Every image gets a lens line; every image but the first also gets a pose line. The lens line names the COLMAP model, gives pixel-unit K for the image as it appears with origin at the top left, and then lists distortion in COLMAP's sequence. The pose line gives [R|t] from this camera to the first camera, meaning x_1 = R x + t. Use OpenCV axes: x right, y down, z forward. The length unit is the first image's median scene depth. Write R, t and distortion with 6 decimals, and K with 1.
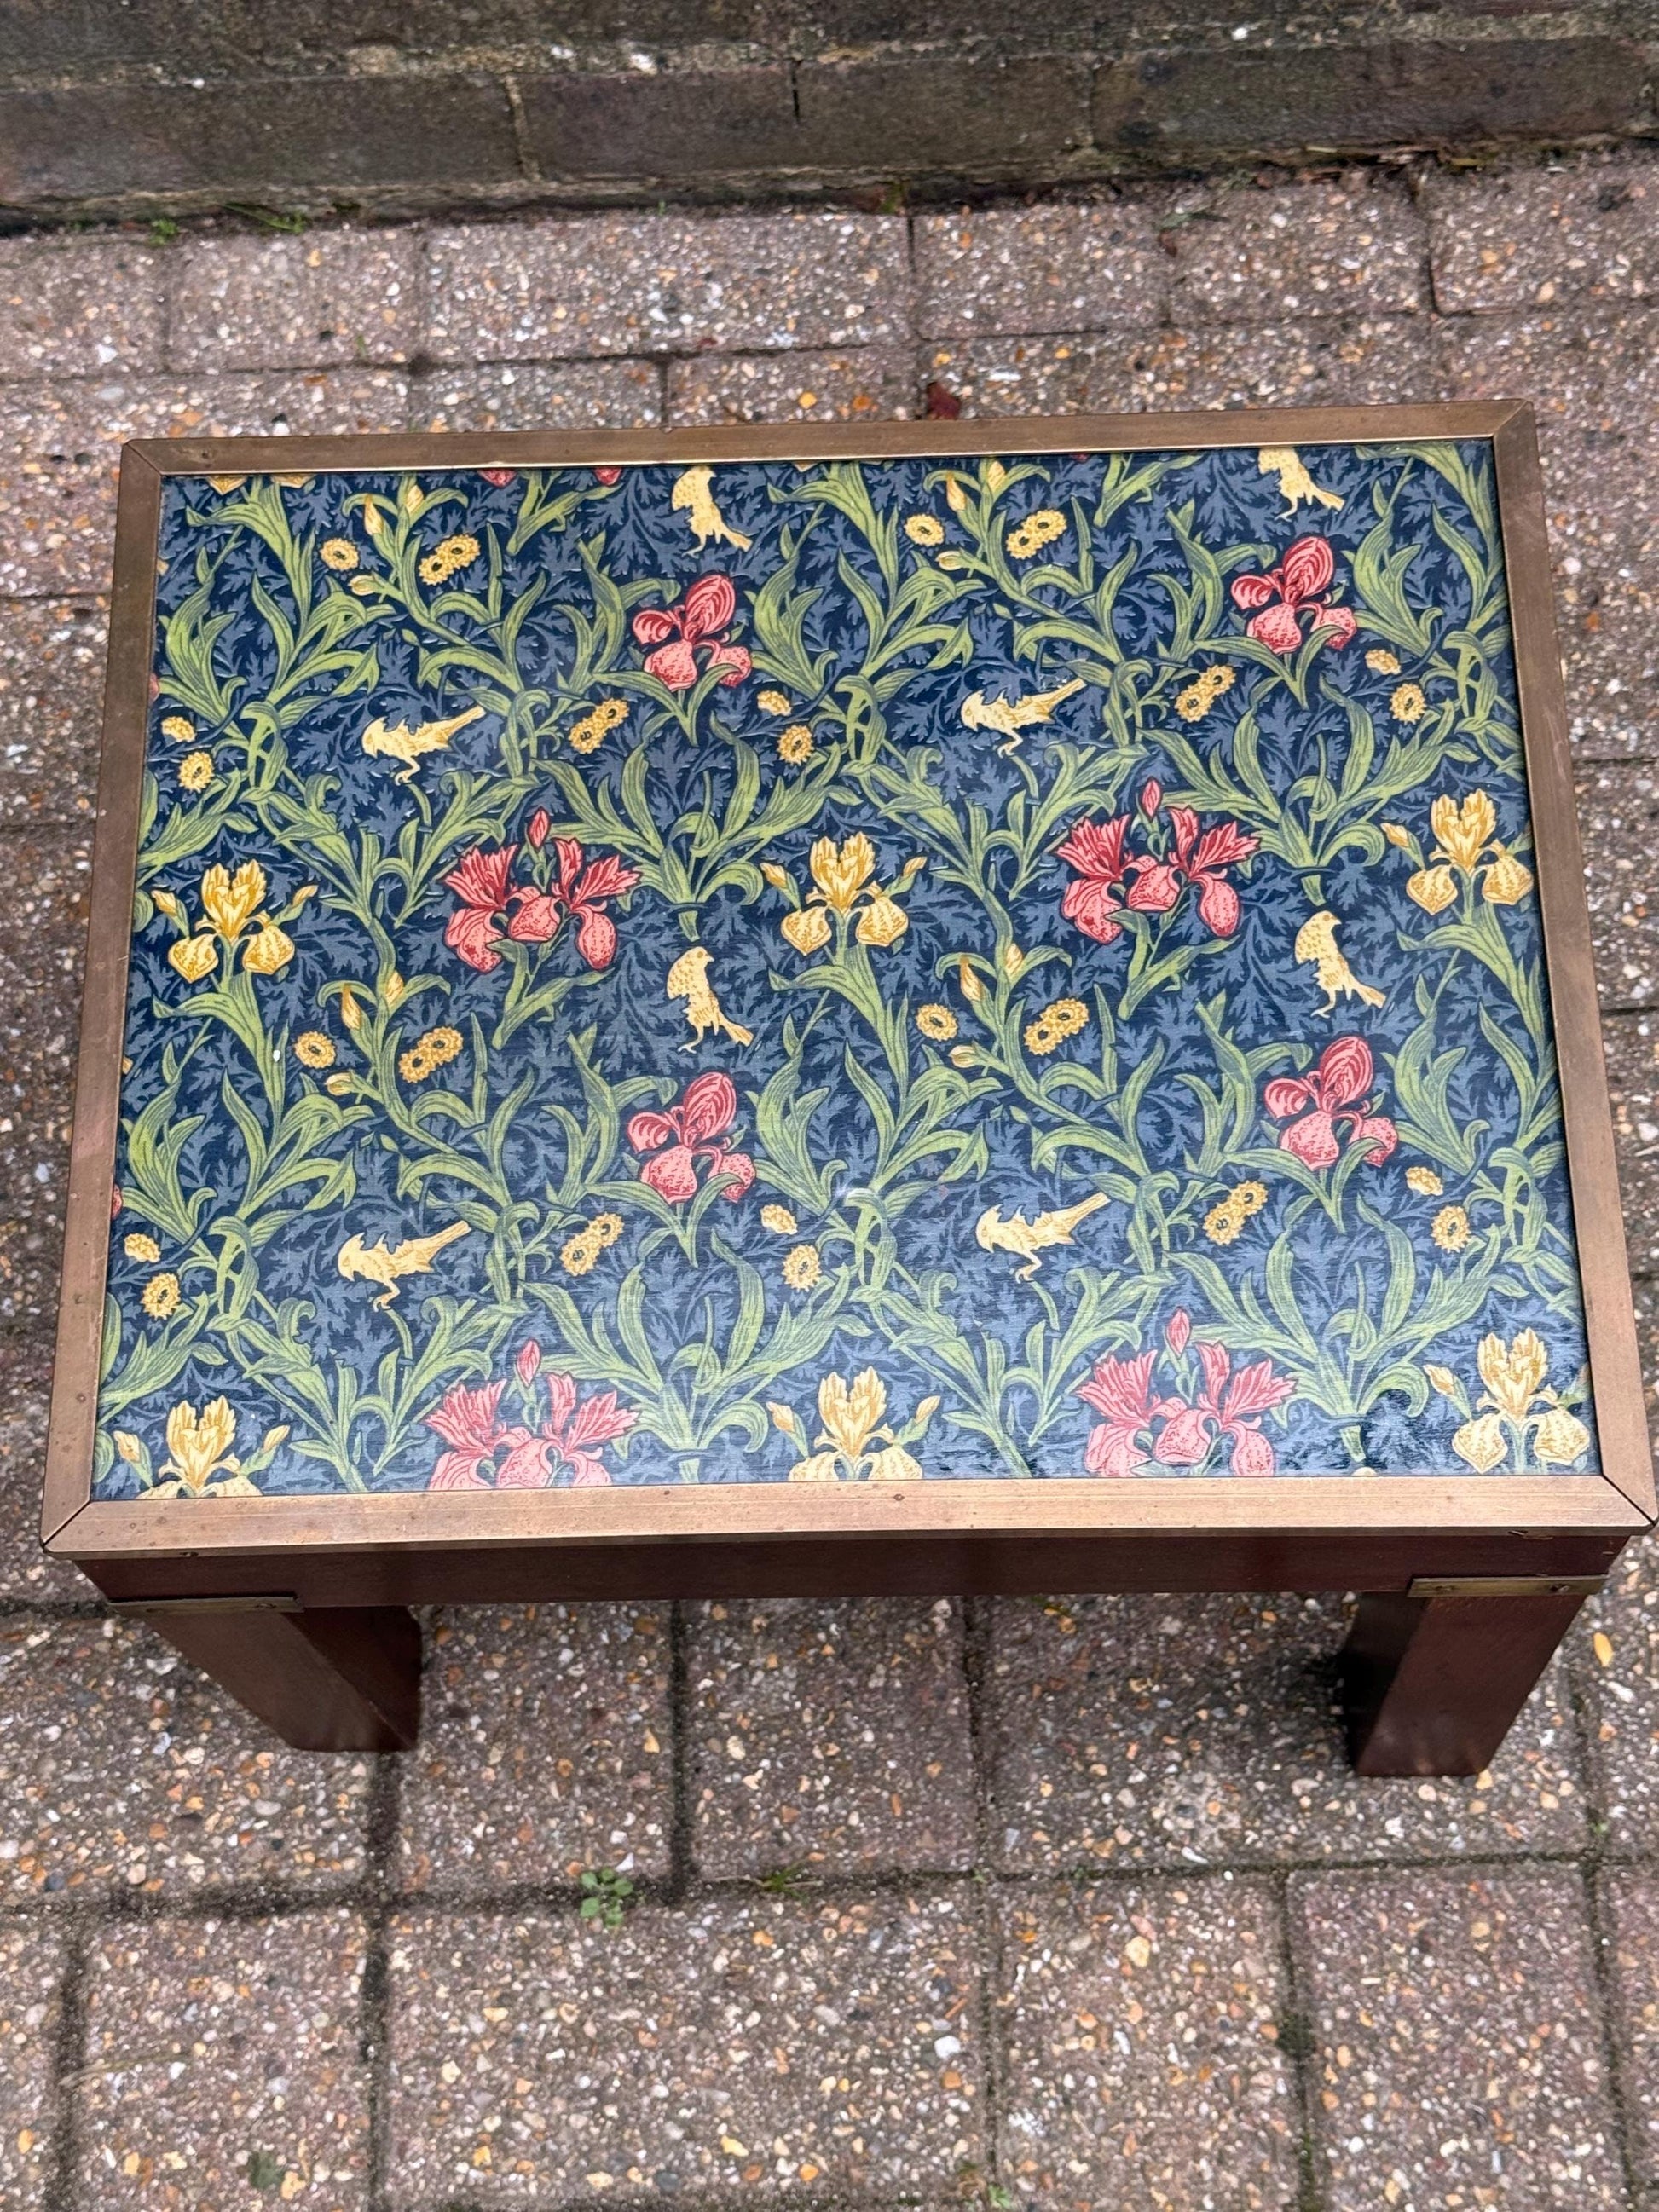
lens RADIAL K [[3383.2, 0, 816.0], [0, 3383.2, 1092.0], [0, 0, 1]] dist [0.173837, -0.289994]
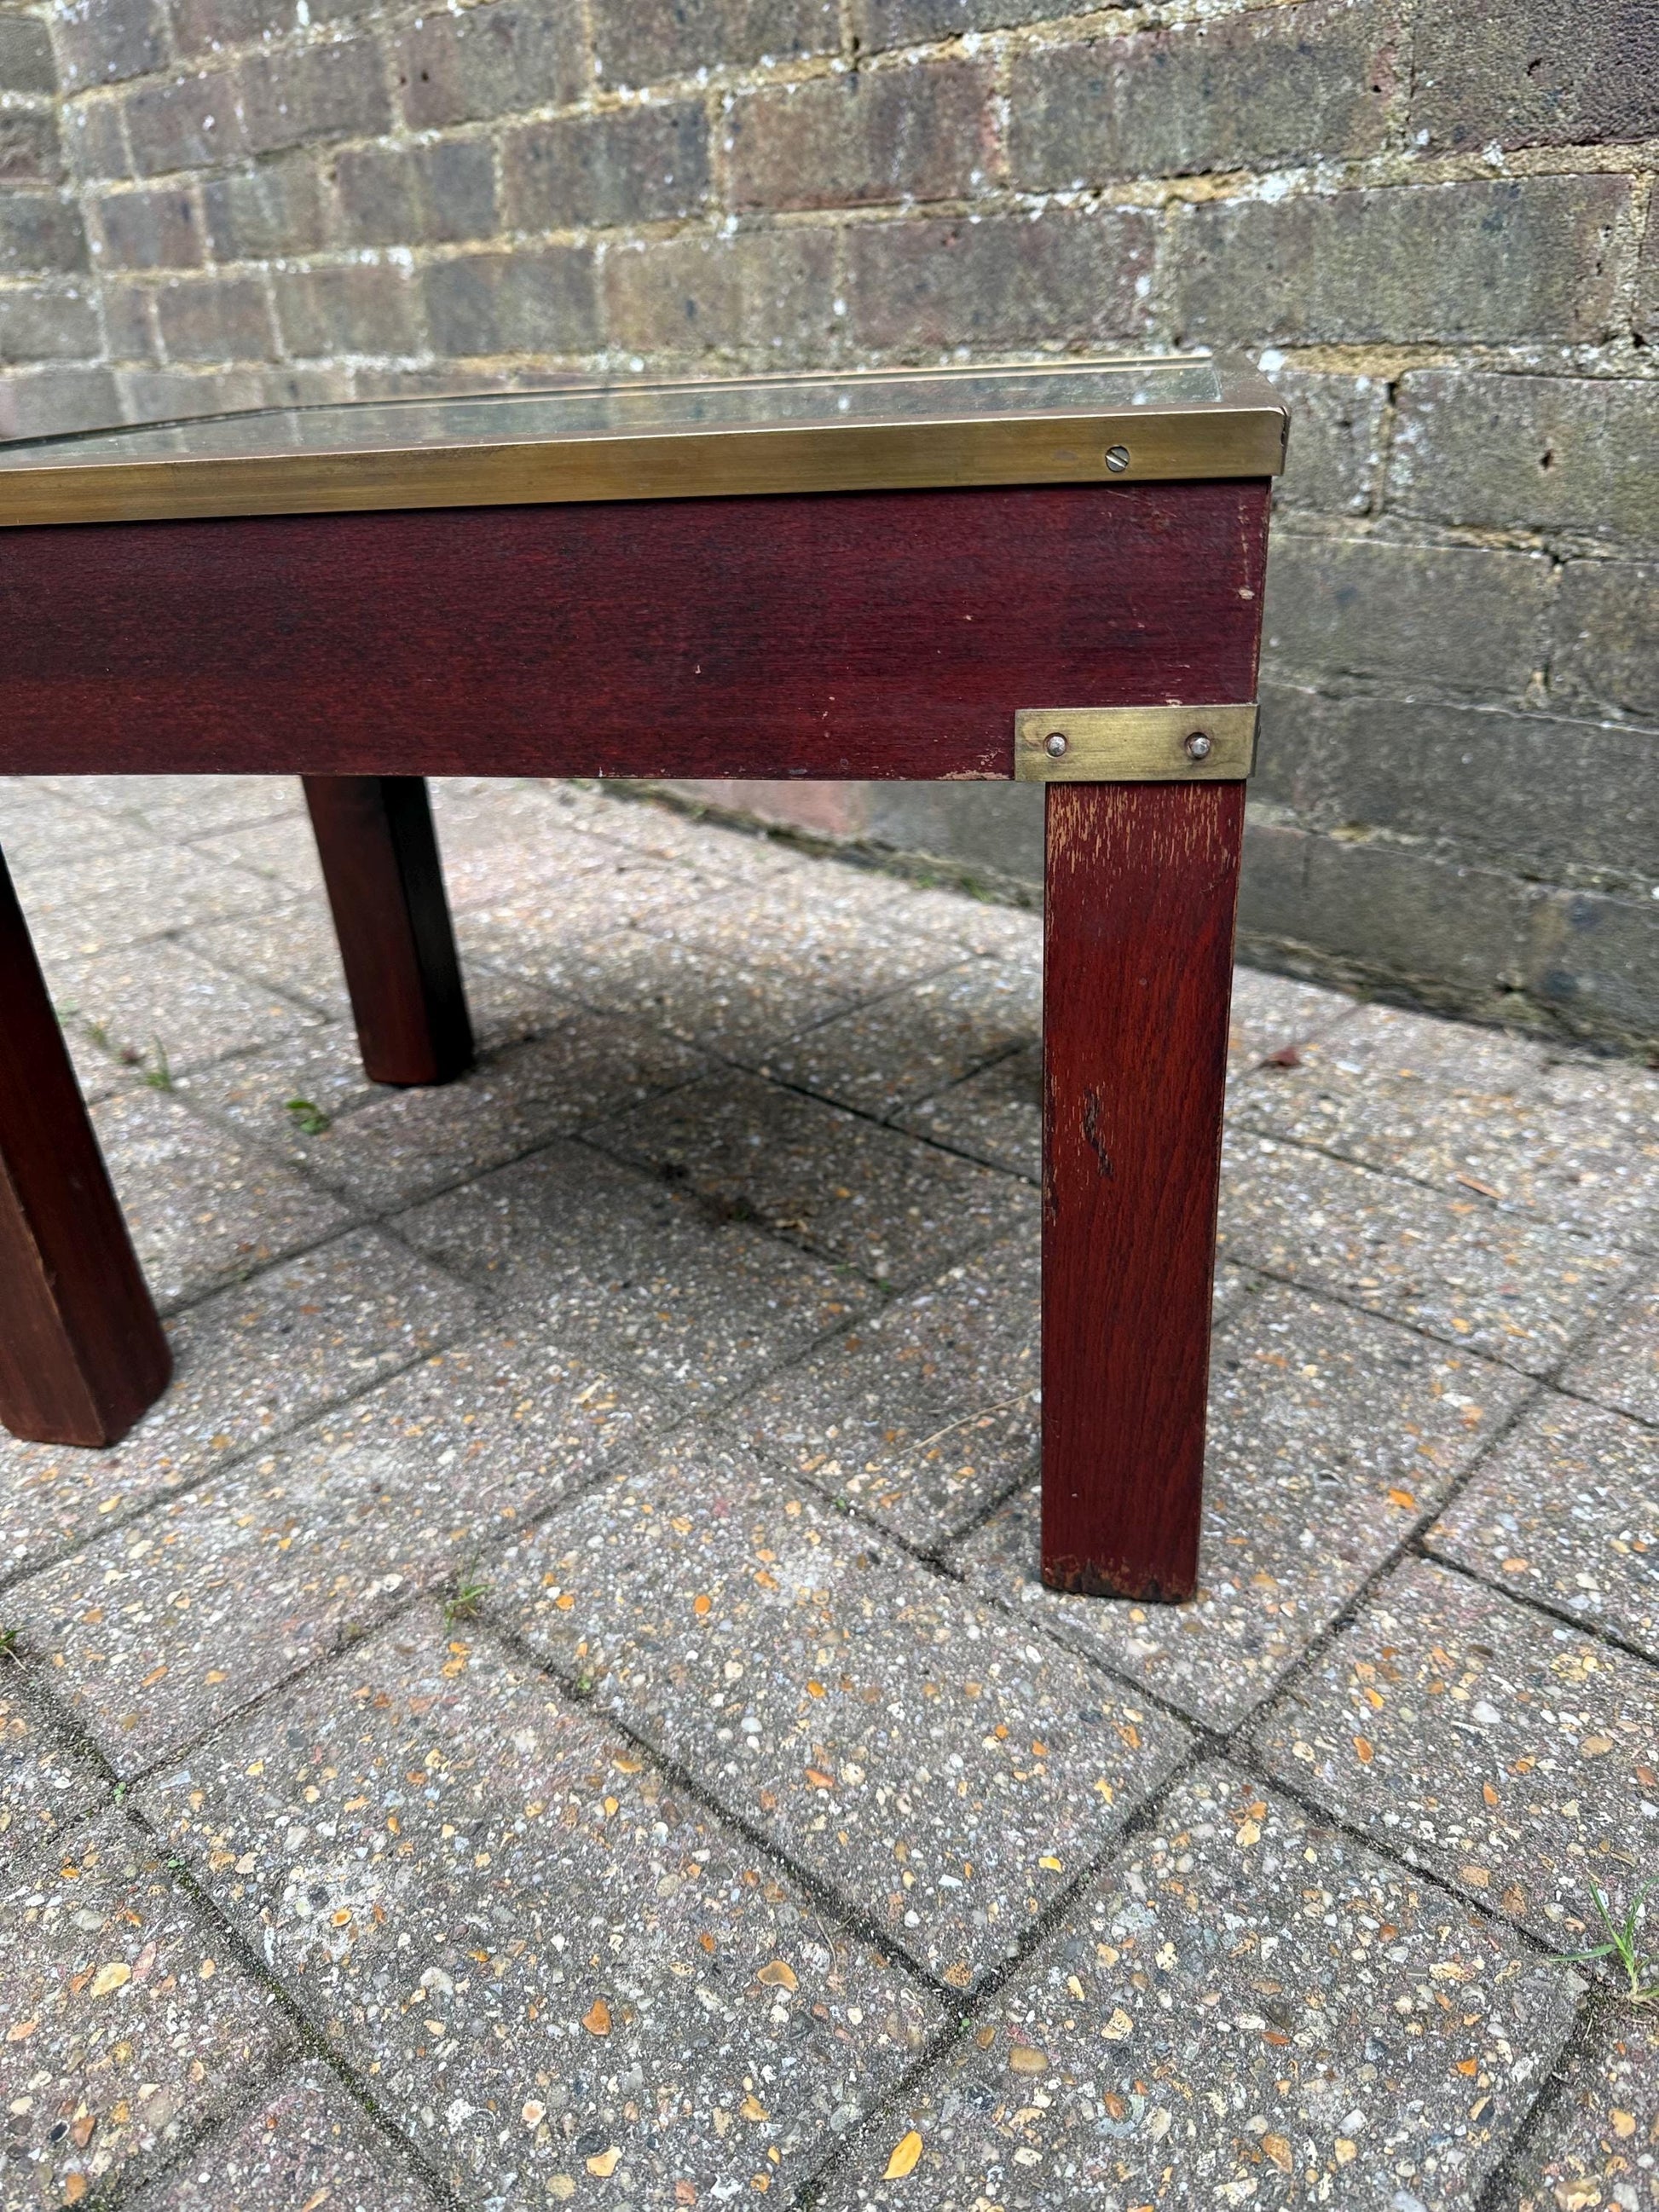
lens RADIAL K [[1607.9, 0, 812.1], [0, 1607.9, 1118.1], [0, 0, 1]] dist [-0.018249, 0.002547]
pose [[0.695824, 0.334827, -0.635390, 0.346595], [-0.658658, 0.650217, -0.378665, 0.166110], [0.286354, 0.681989, 0.672973, 0.703715]]
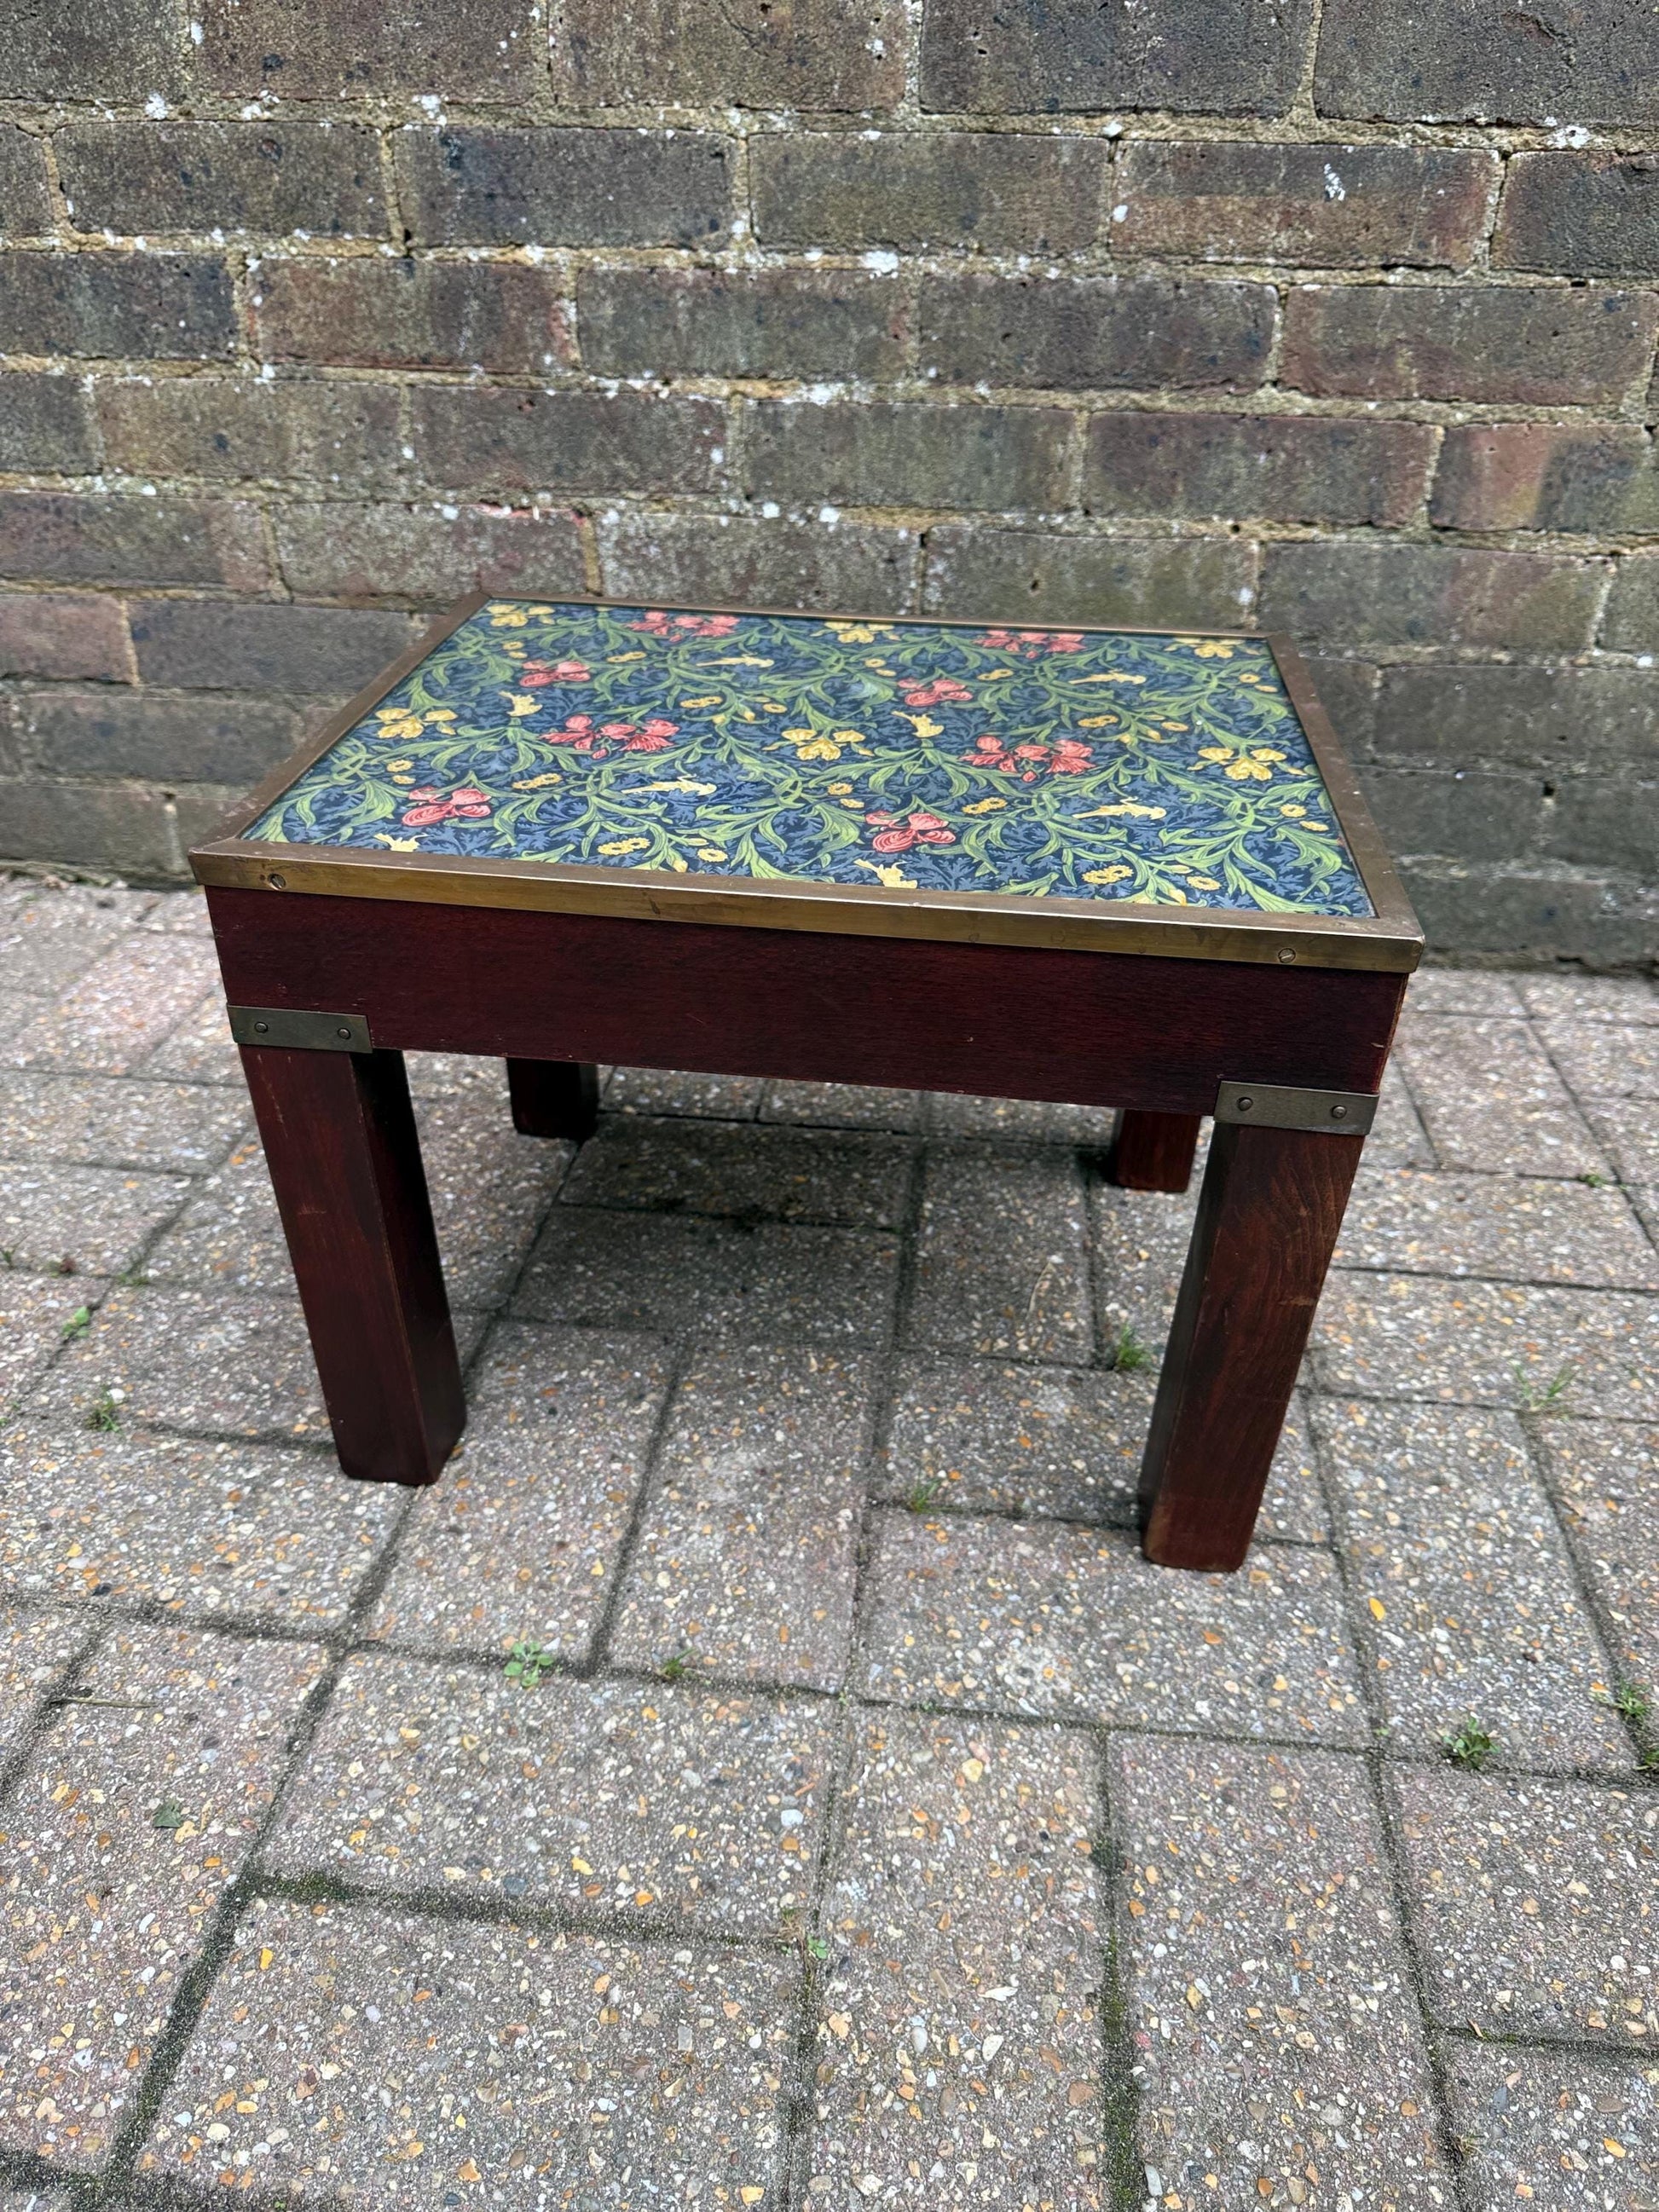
lens RADIAL K [[1594.0, 0, 812.0], [0, 1594.0, 1102.2], [0, 0, 1]] dist [-0.007834, -0.004033]
pose [[0.987591, 0.117552, -0.104138, 0.071171], [-0.156356, 0.798049, -0.581955, 0.391943], [0.014697, 0.591016, 0.806526, 0.447682]]
